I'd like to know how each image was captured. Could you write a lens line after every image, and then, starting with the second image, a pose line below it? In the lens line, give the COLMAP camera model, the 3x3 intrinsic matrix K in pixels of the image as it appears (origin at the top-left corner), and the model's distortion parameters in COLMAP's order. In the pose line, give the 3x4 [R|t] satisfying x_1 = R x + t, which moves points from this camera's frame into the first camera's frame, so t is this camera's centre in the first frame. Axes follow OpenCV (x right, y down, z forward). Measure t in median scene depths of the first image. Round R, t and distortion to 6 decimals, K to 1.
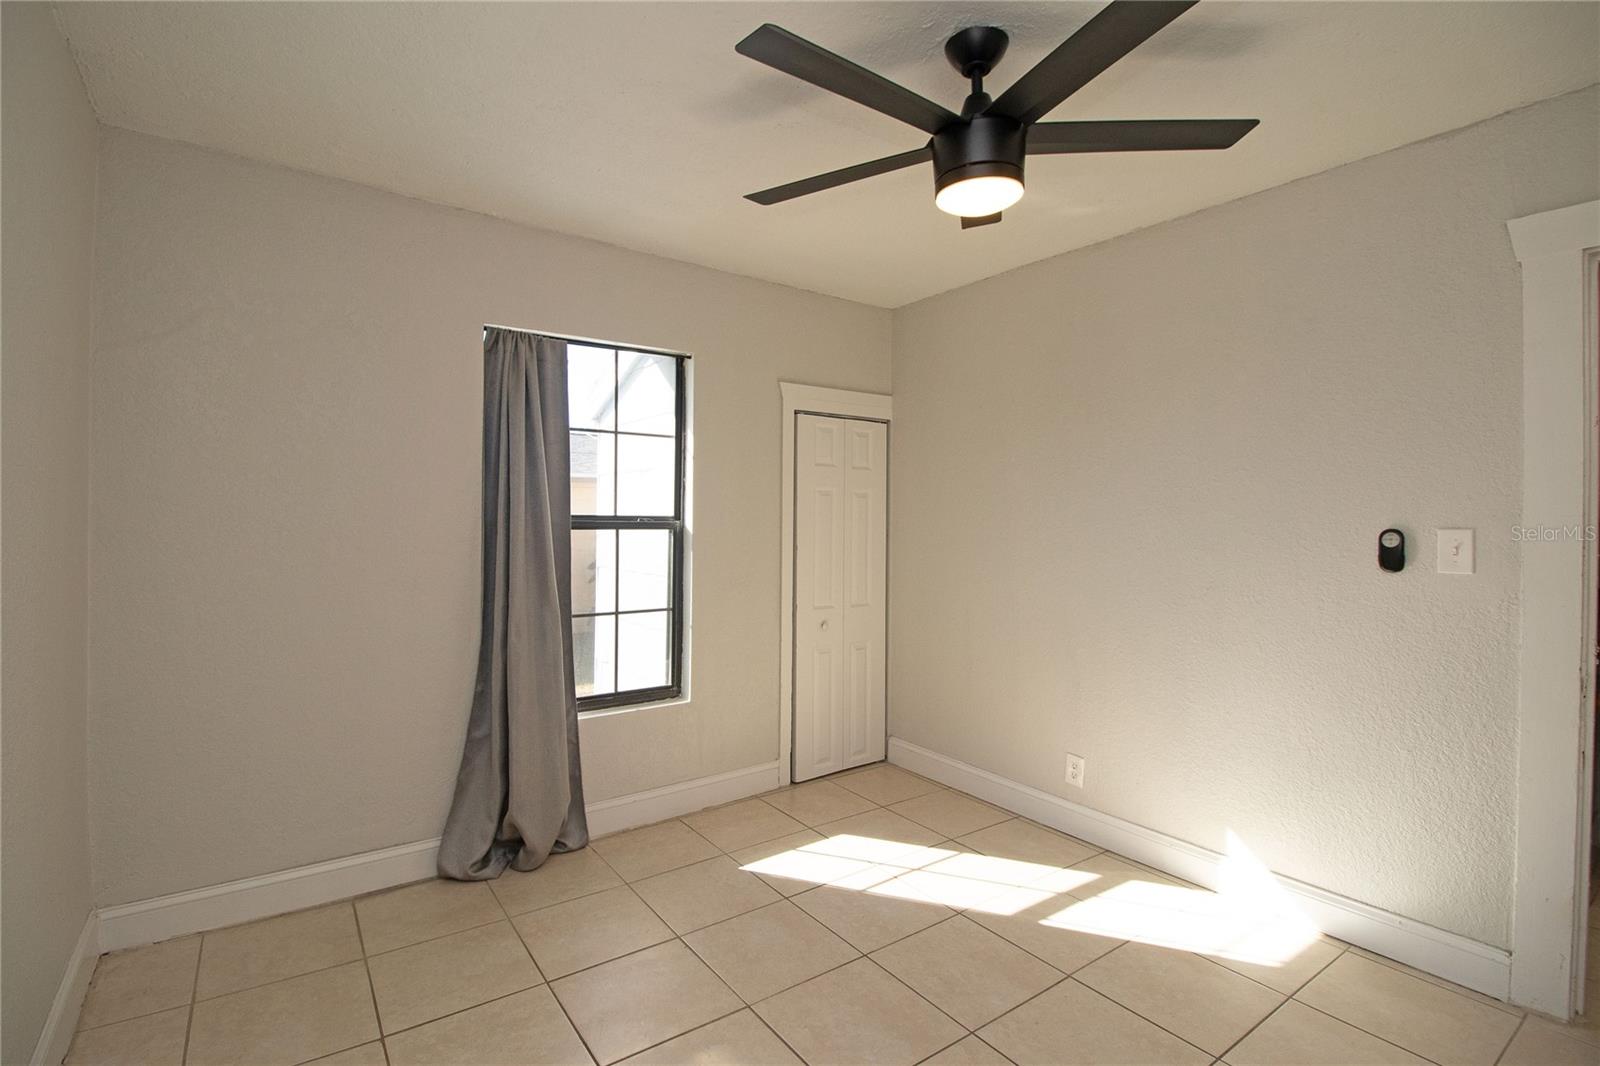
lens RADIAL K [[735.3, 0, 787.0], [0, 735.3, 522.3], [0, 0, 1]] dist [0.000619, -0.014052]
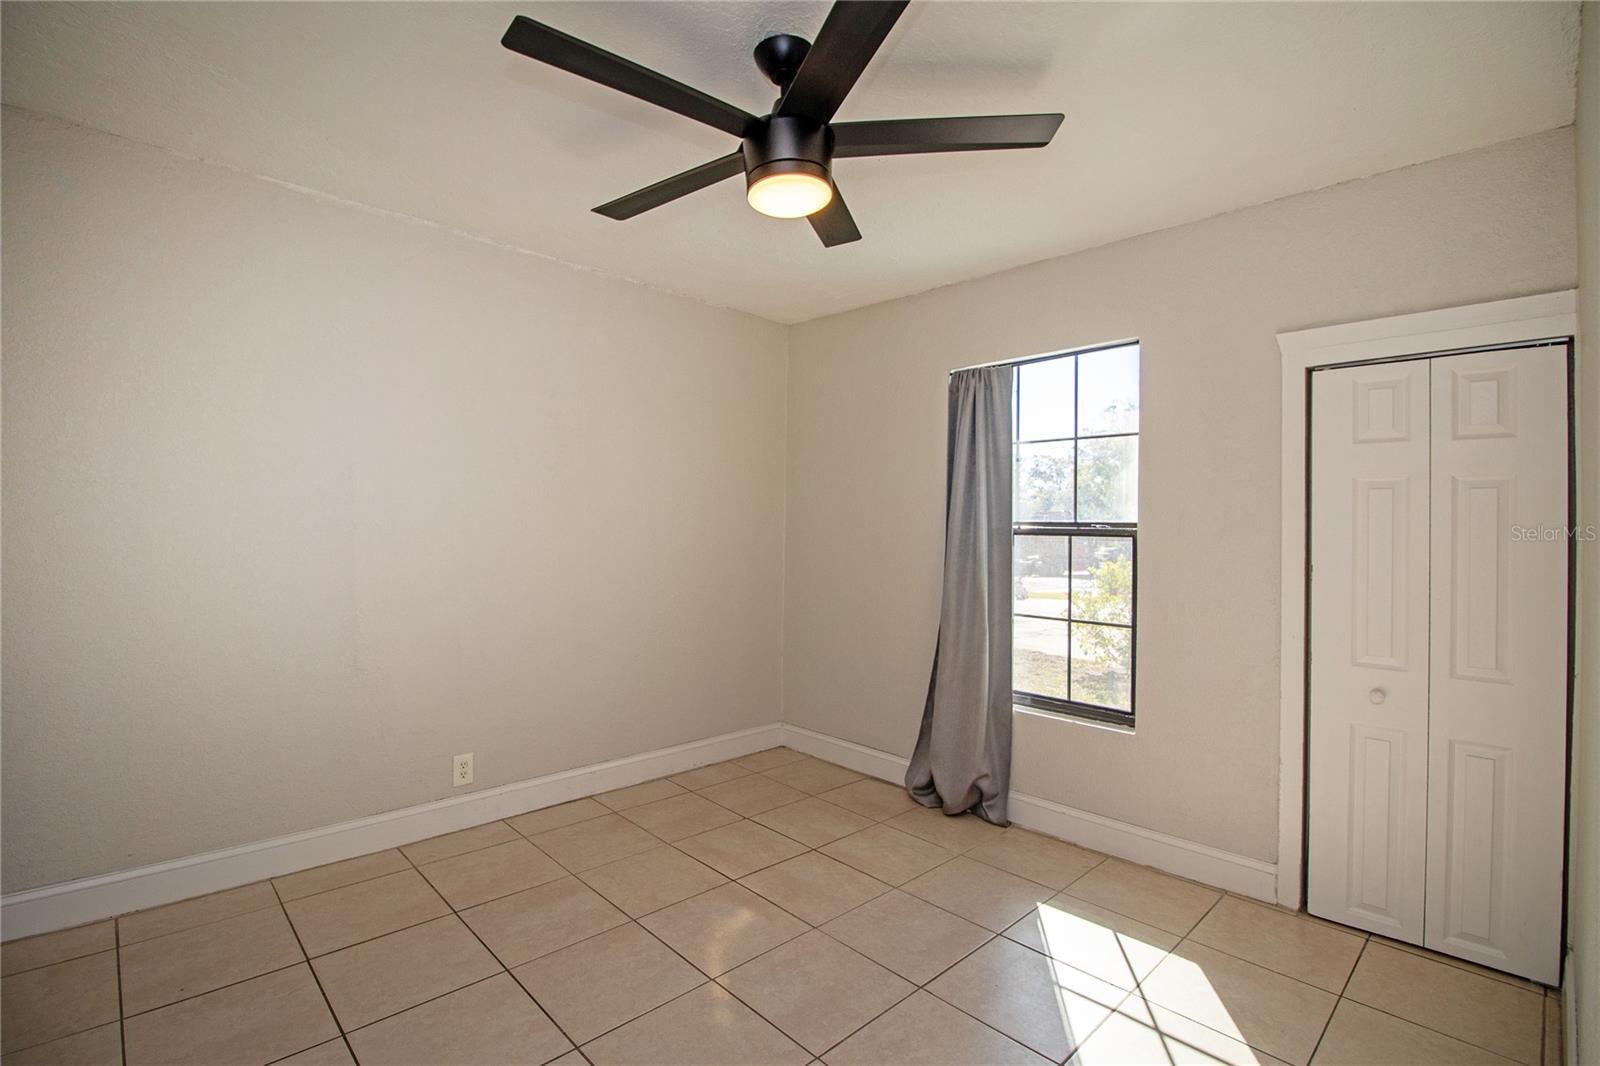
lens RADIAL K [[732.2, 0, 787.9], [0, 732.2, 529.2], [0, 0, 1]] dist [-0.001179, -0.016009]
pose [[0.149209, -0.002063, -0.988804, 0.803708], [-0.019644, 0.999794, -0.005050, 0.014792], [0.988611, 0.020177, 0.149138, 0.552313]]
